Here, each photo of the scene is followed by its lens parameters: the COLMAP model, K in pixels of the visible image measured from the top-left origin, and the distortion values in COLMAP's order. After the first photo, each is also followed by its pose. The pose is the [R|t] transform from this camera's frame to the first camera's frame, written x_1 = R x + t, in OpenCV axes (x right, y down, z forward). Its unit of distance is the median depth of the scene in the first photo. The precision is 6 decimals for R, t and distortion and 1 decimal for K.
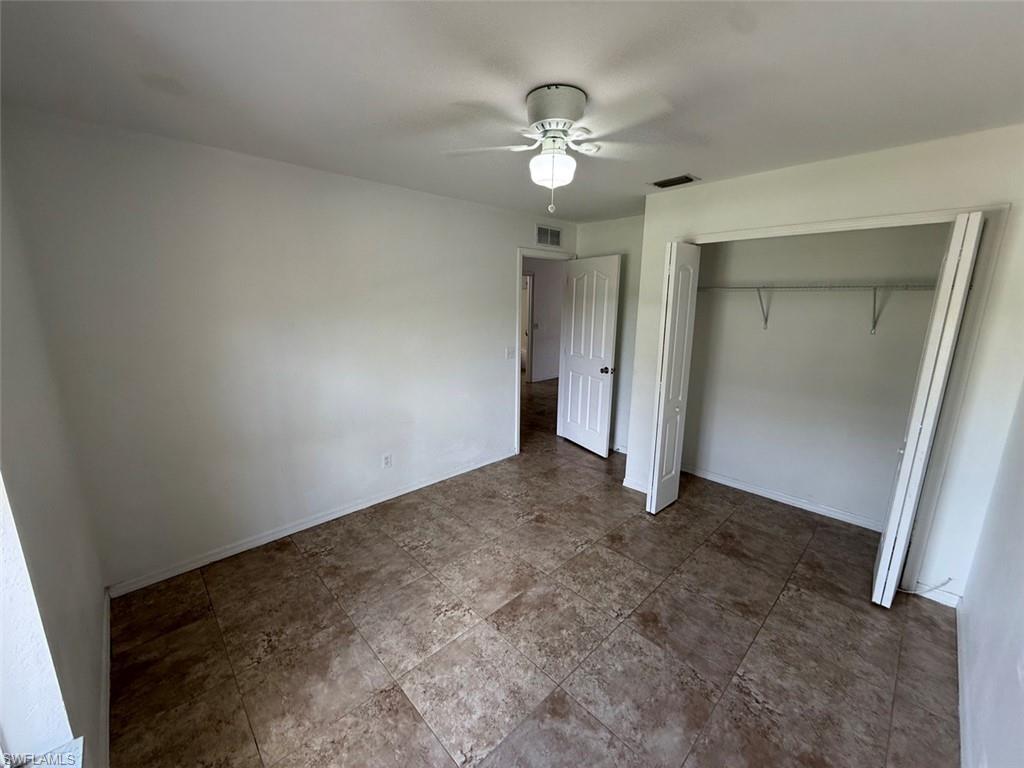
lens RADIAL K [[406.3, 0, 512.0], [0, 406.3, 384.0], [0, 0, 1]] dist [-0.000713, 0.000032]
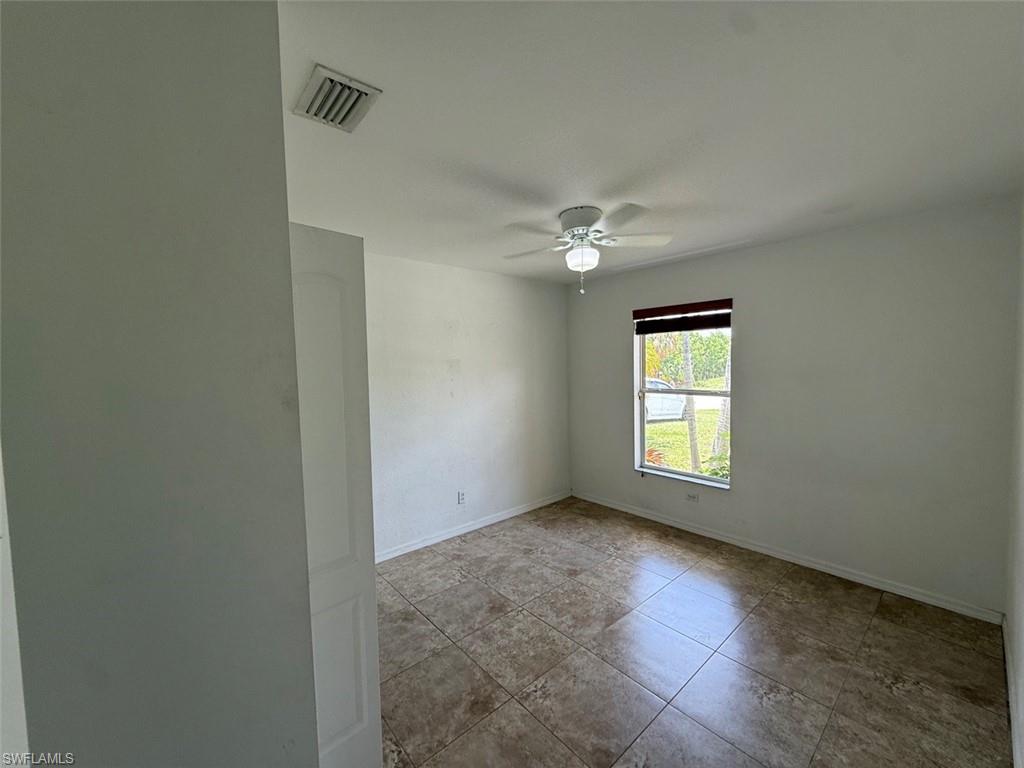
lens RADIAL K [[406.3, 0, 512.0], [0, 406.3, 384.0], [0, 0, 1]] dist [-0.000713, 0.000032]
pose [[-0.998617, 0.011342, 0.051329, 0.213018], [0.024308, 0.965408, 0.259607, -0.378041], [-0.046609, 0.260496, -0.964349, 1.928696]]
